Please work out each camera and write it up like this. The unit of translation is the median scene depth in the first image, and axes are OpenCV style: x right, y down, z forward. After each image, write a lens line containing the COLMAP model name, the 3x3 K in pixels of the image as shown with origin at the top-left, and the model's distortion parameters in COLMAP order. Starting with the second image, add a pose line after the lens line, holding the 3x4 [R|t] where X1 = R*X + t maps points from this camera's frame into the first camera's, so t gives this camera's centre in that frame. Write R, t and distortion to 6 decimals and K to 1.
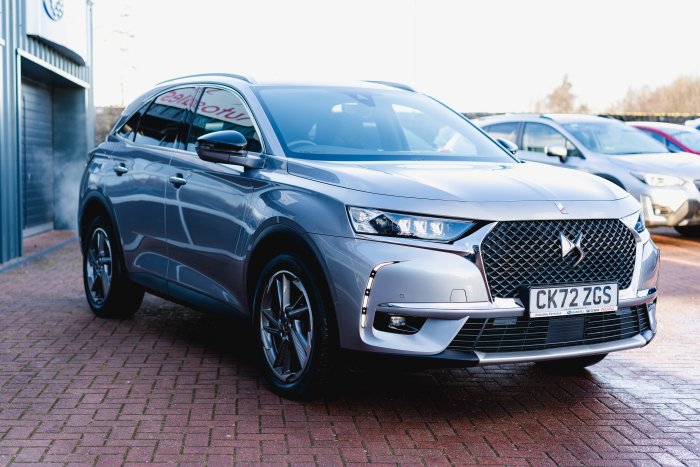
lens RADIAL K [[1133.6, 0, 350.0], [0, 1133.6, 233.5], [0, 0, 1]] dist [-0.100173, 1.227172]
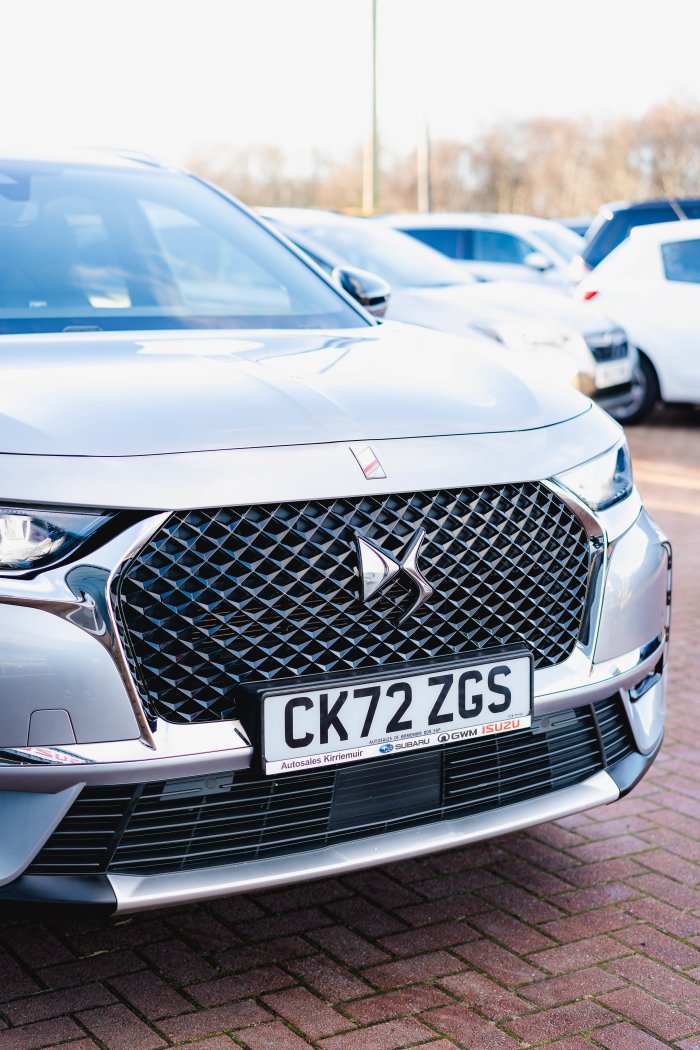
lens RADIAL K [[1700.3, 0, 350.0], [0, 1700.3, 525.0], [0, 0, 1]] dist [-0.100173, 1.227172]
pose [[0.999546, -0.029193, -0.007480, 0.187247], [0.029582, 0.997845, 0.058576, -0.035463], [0.005754, -0.058771, 0.998255, 0.449554]]
